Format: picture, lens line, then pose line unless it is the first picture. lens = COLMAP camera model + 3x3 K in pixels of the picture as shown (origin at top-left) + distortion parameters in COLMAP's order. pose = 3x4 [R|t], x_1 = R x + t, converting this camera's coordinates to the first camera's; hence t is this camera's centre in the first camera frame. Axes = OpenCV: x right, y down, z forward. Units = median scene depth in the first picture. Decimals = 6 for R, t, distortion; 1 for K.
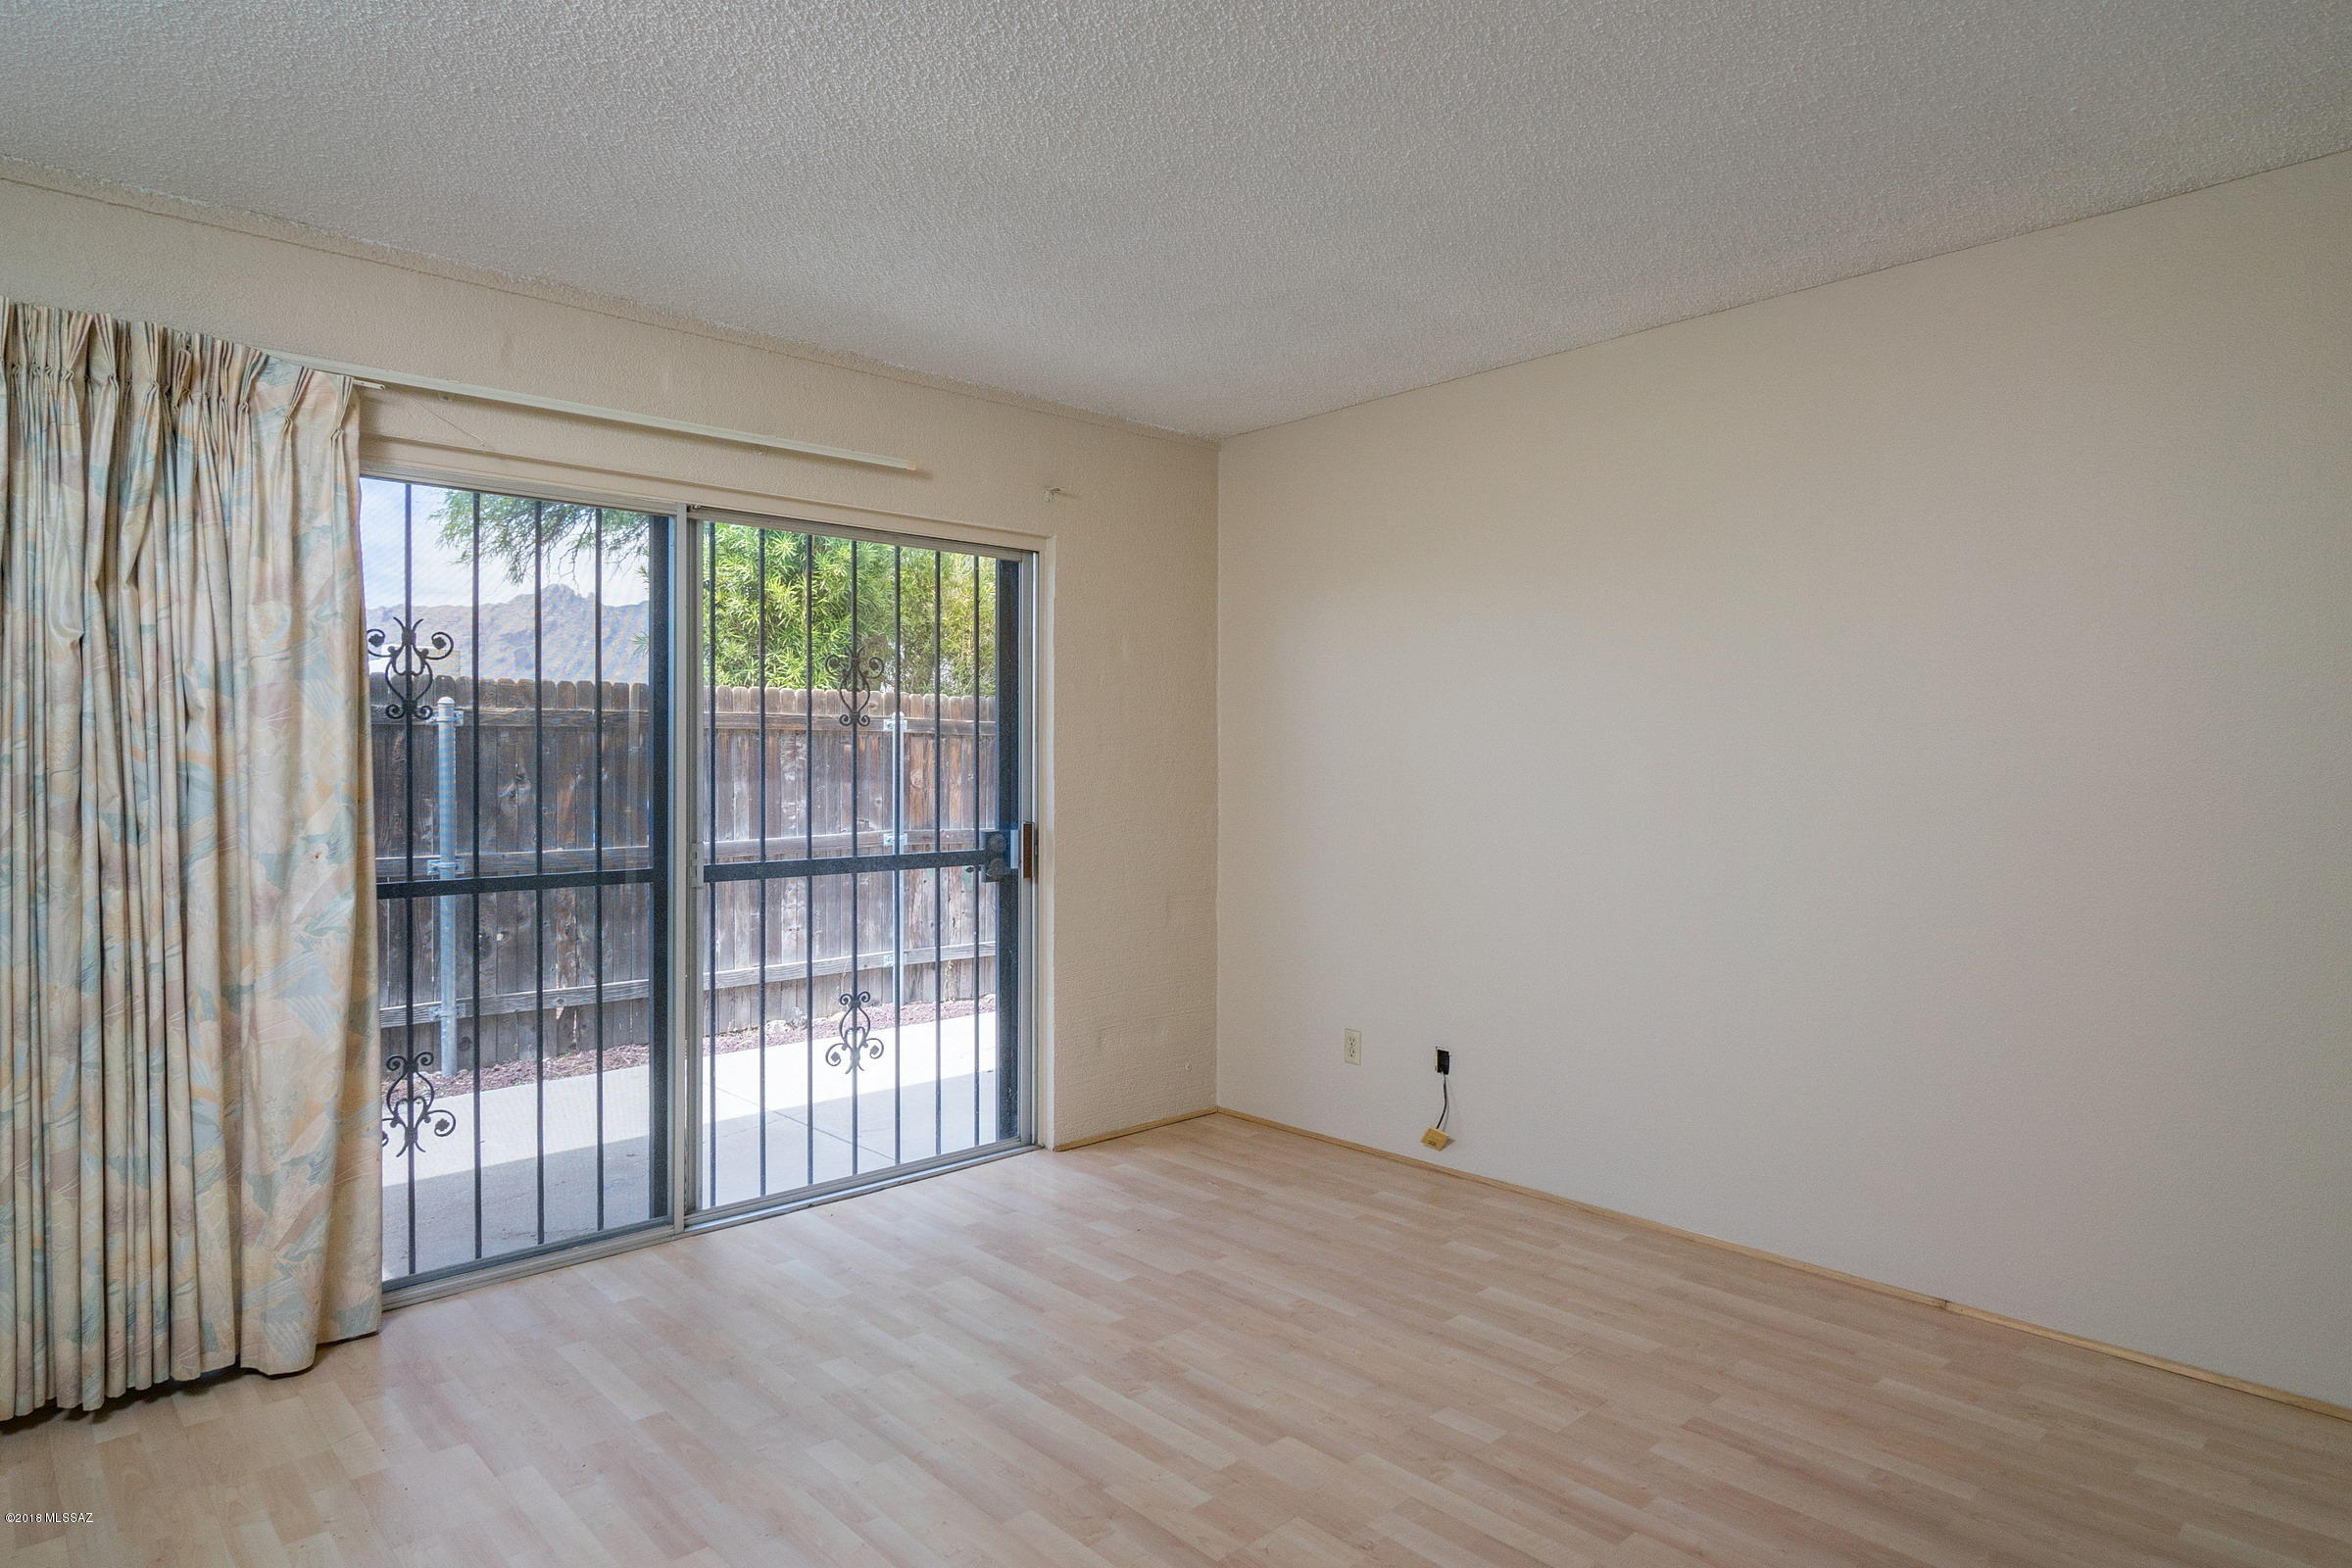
lens RADIAL K [[1336.9, 0, 1176.0], [0, 1336.9, 784.0], [0, 0, 1]] dist [0.002476, -0.000042]
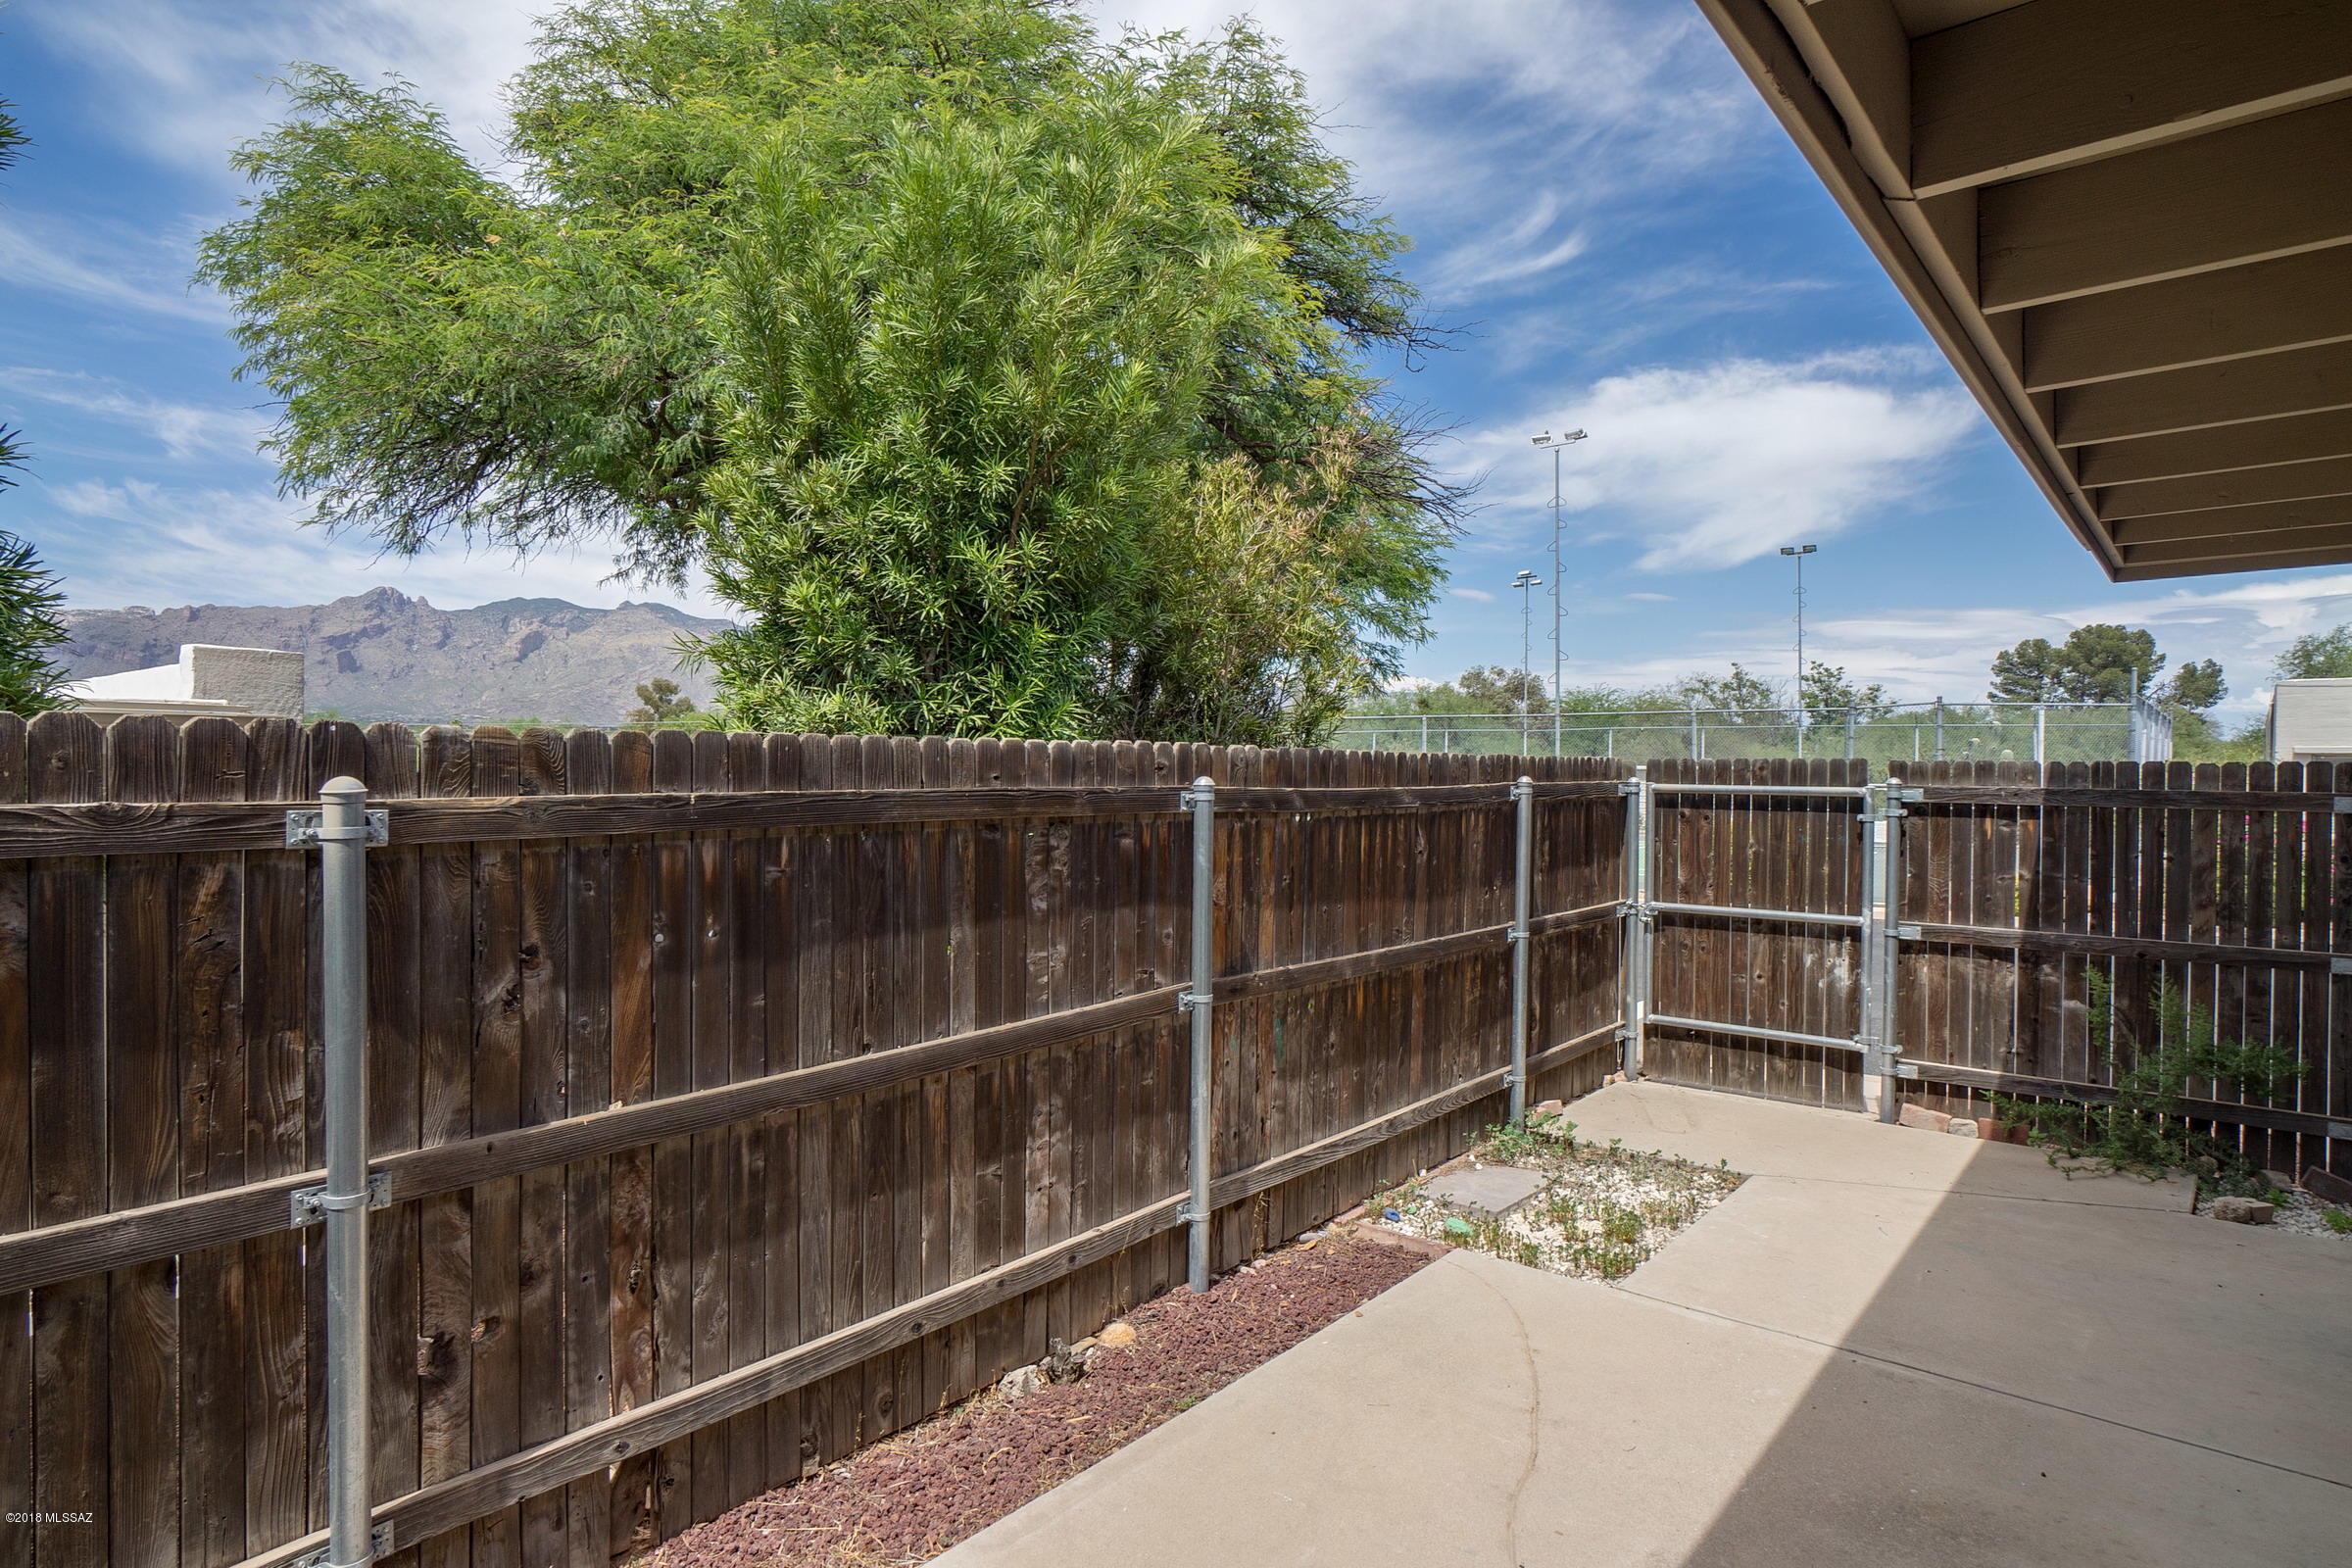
lens RADIAL K [[1149.2, 0, 1176.0], [0, 1149.2, 784.0], [0, 0, 1]] dist [0.013264, 0.000105]
pose [[0.985950, -0.005596, 0.166948, -0.337960], [0.005552, 0.999984, 0.000735, -0.058037], [-0.166950, 0.000202, 0.985965, 0.583743]]
